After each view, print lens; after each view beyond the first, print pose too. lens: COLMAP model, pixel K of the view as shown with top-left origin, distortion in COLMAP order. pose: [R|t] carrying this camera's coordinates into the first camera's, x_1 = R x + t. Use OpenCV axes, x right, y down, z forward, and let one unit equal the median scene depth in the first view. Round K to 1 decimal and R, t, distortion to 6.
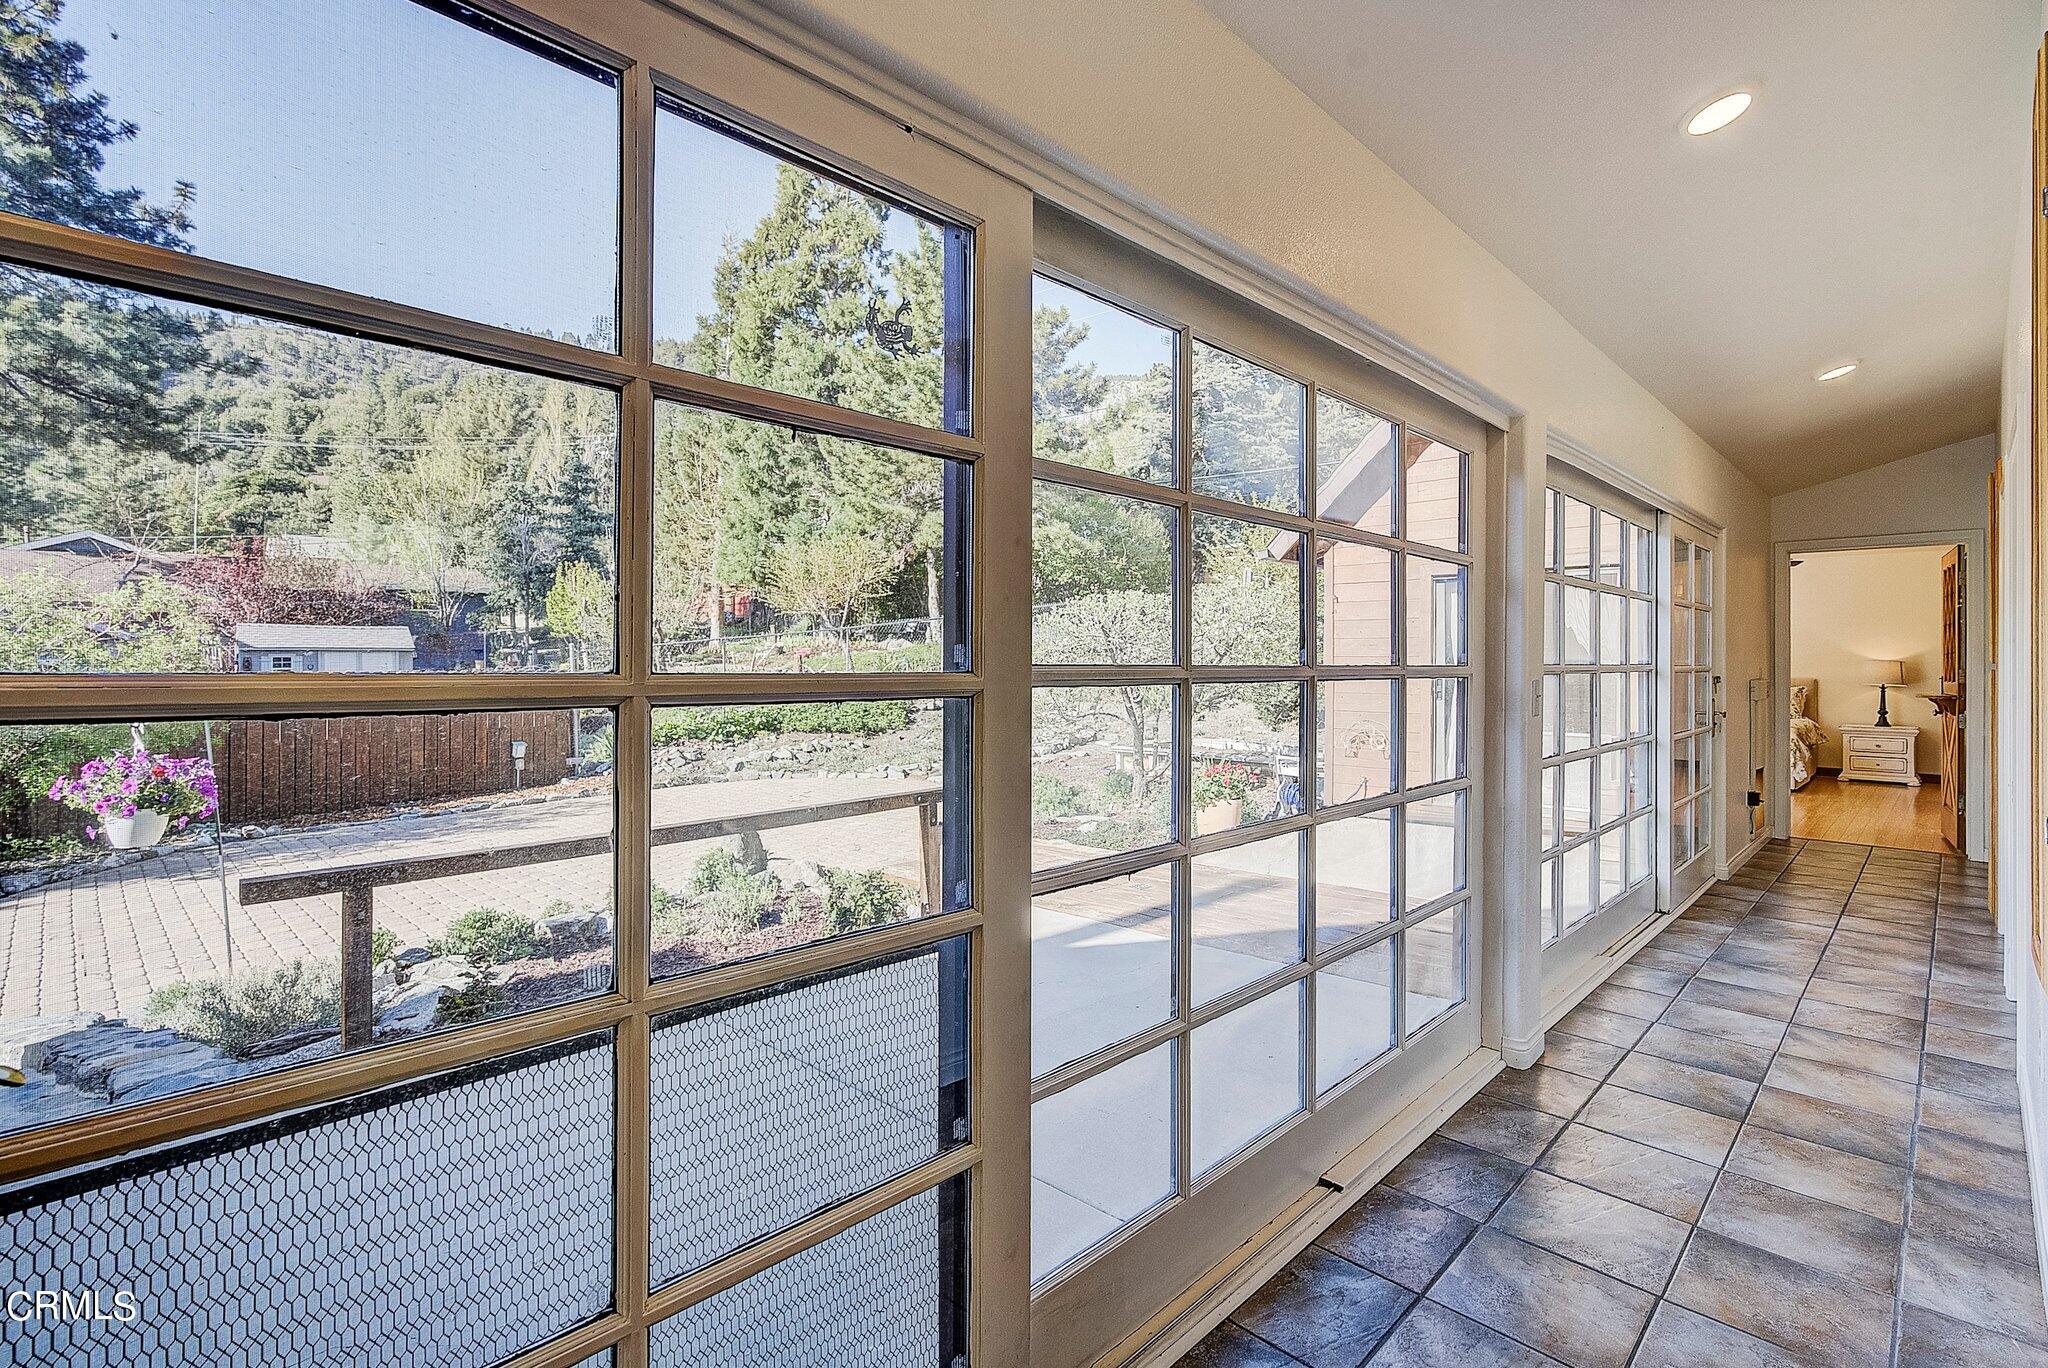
lens RADIAL K [[950.4, 0, 1016.3], [0, 950.4, 666.1], [0, 0, 1]] dist [-0.004907, 0.001794]
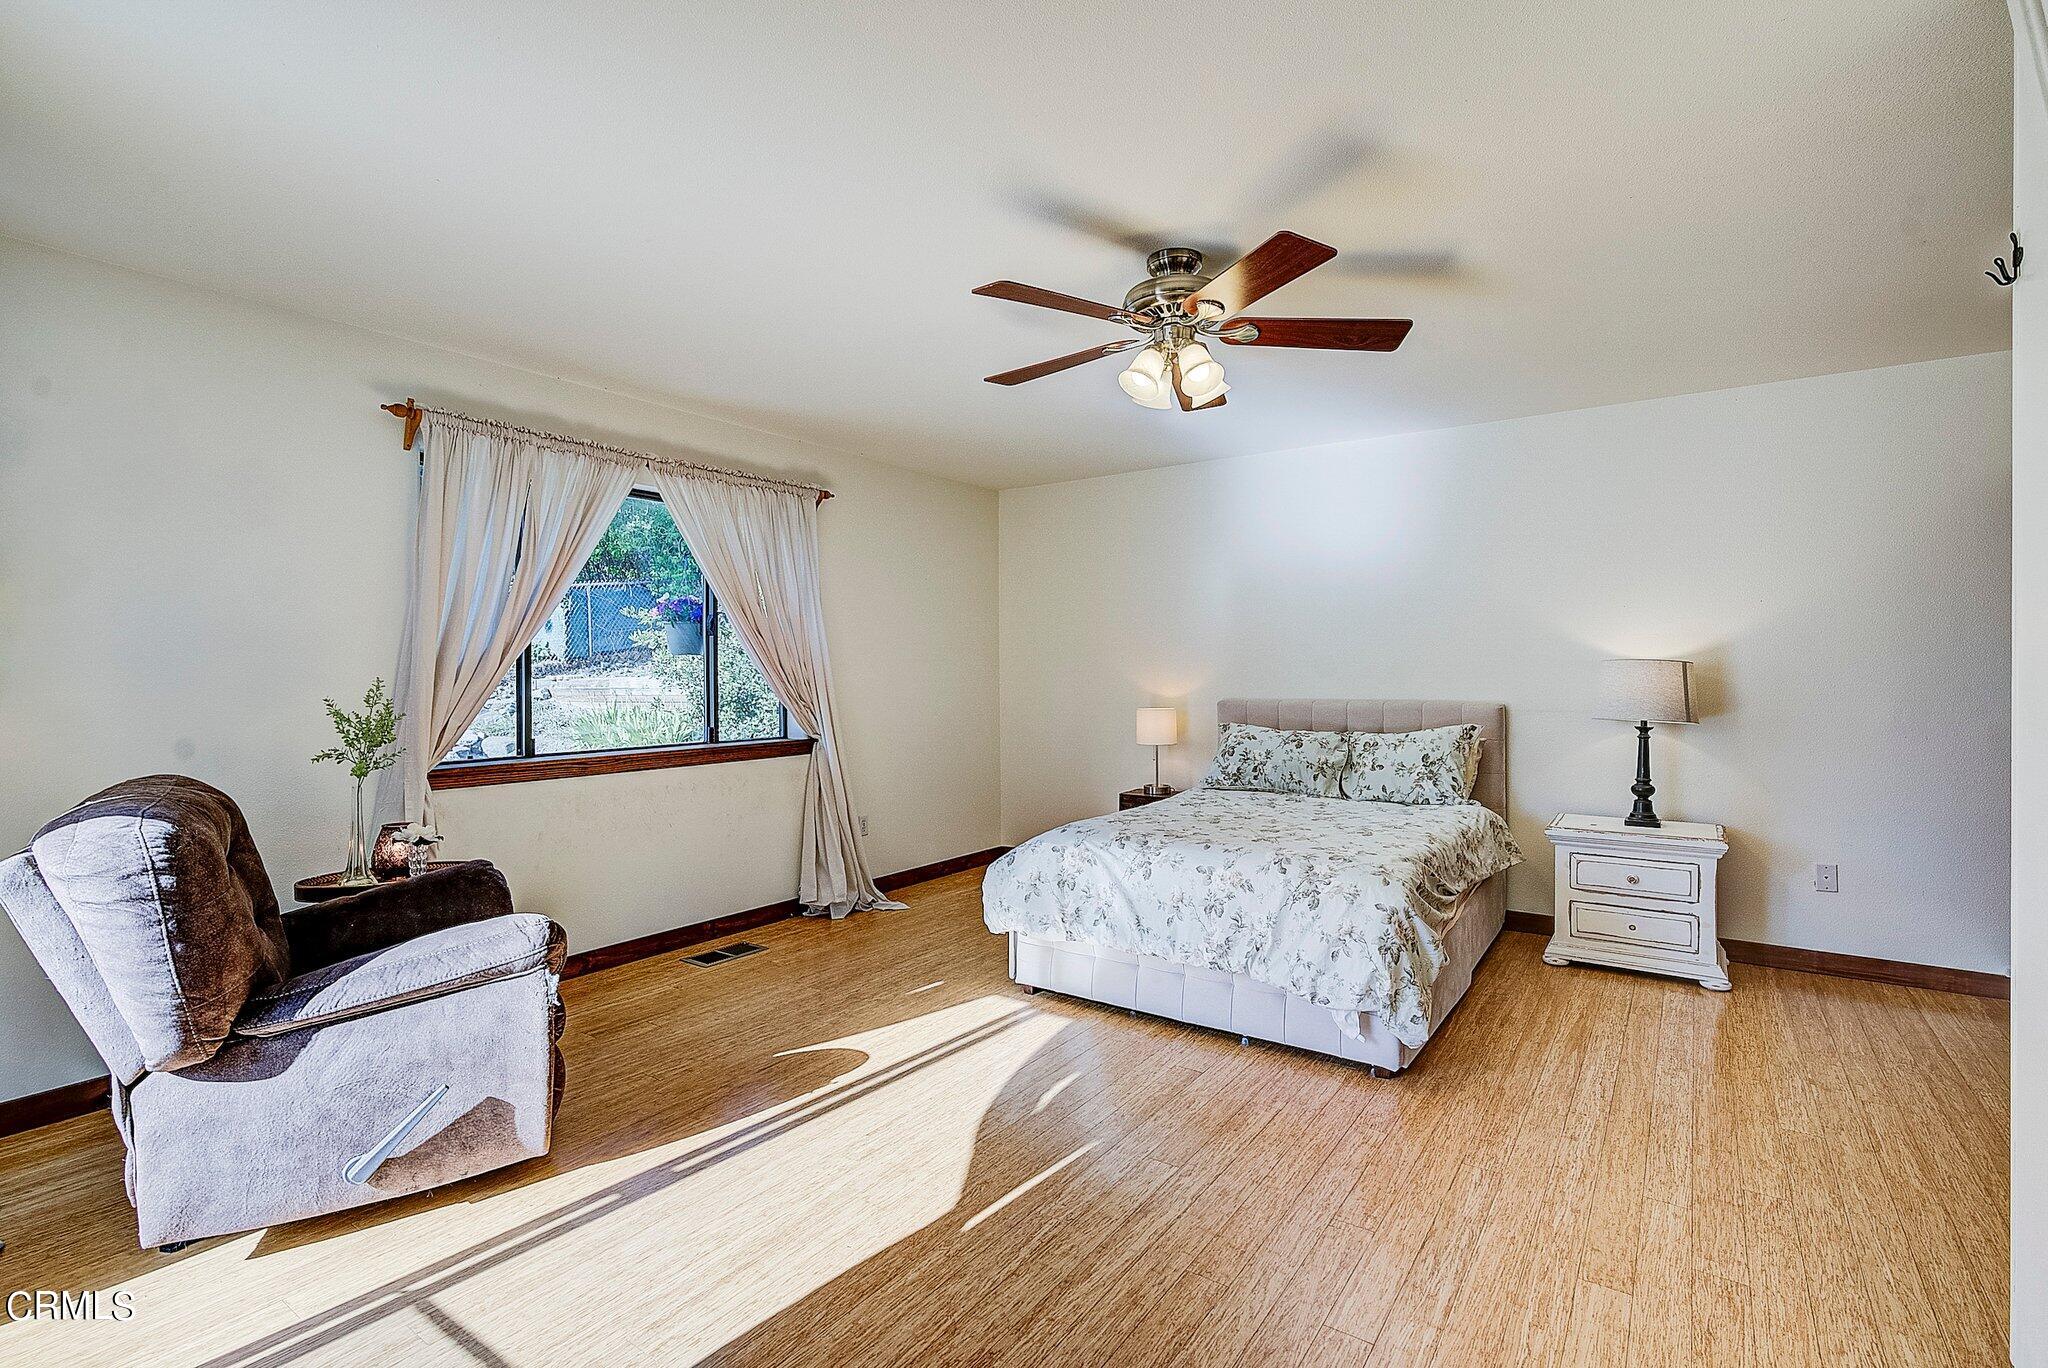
lens RADIAL K [[950.4, 0, 1028.3], [0, 950.4, 689.0], [0, 0, 1]] dist [-0.004907, 0.001794]
pose [[0.984454, -0.004381, 0.175590, 1.007005], [0.002467, 0.999935, 0.011114, 0.001650], [-0.175628, -0.010508, 0.984401, 1.114988]]
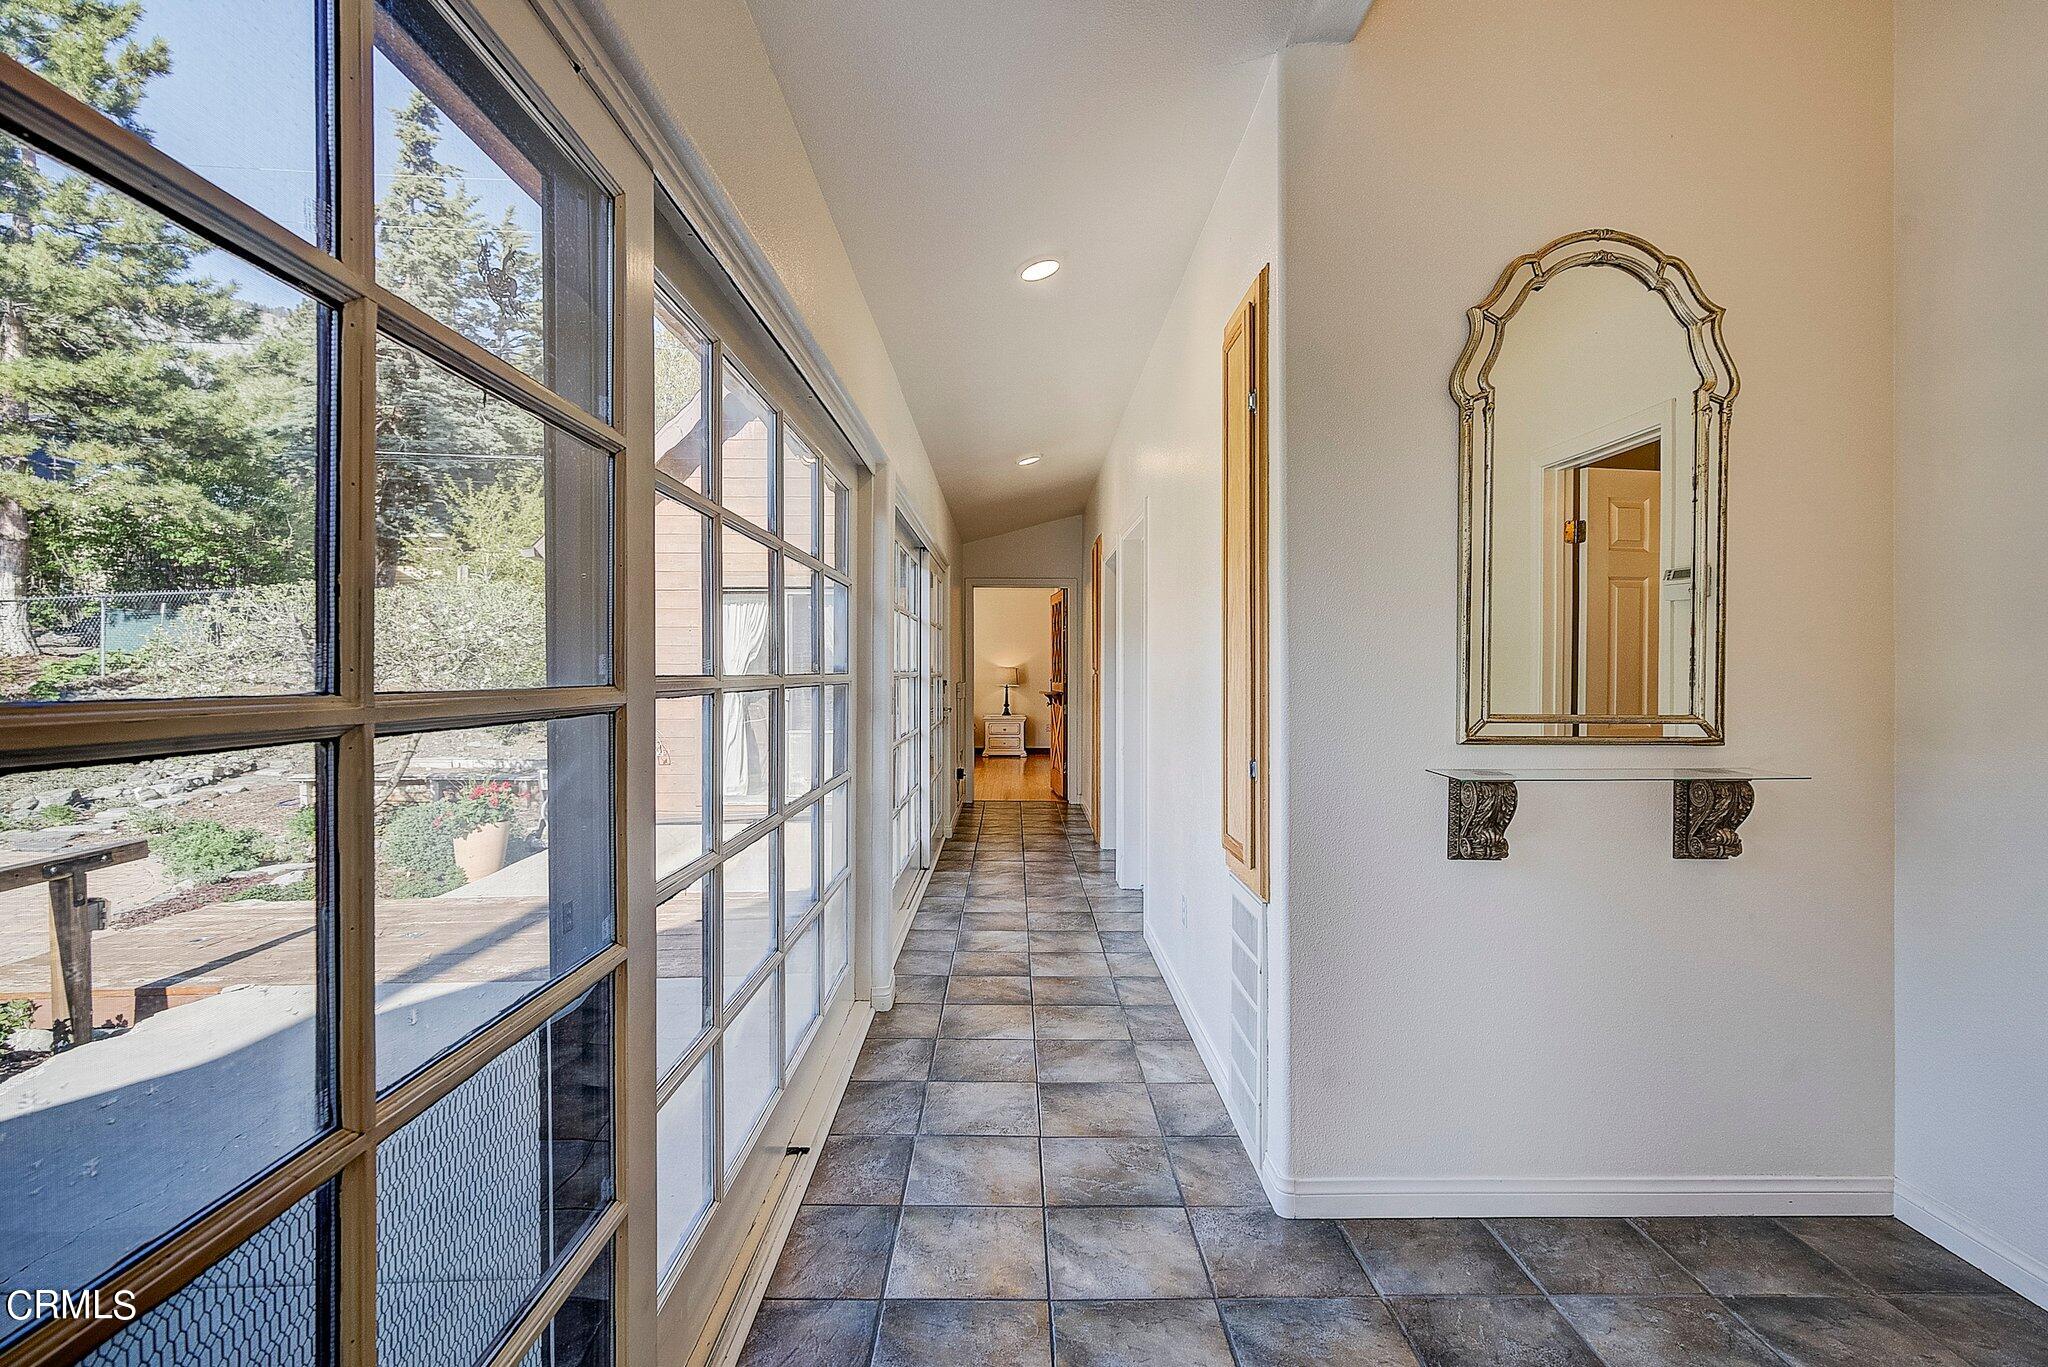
lens RADIAL K [[950.4, 0, 1022.5], [0, 950.4, 680.1], [0, 0, 1]] dist [-0.004907, 0.001794]
pose [[0.702553, -0.009583, 0.711567, -0.093135], [0.004158, 0.999948, 0.009362, -0.001185], [-0.711620, -0.003618, 0.702556, 0.018197]]
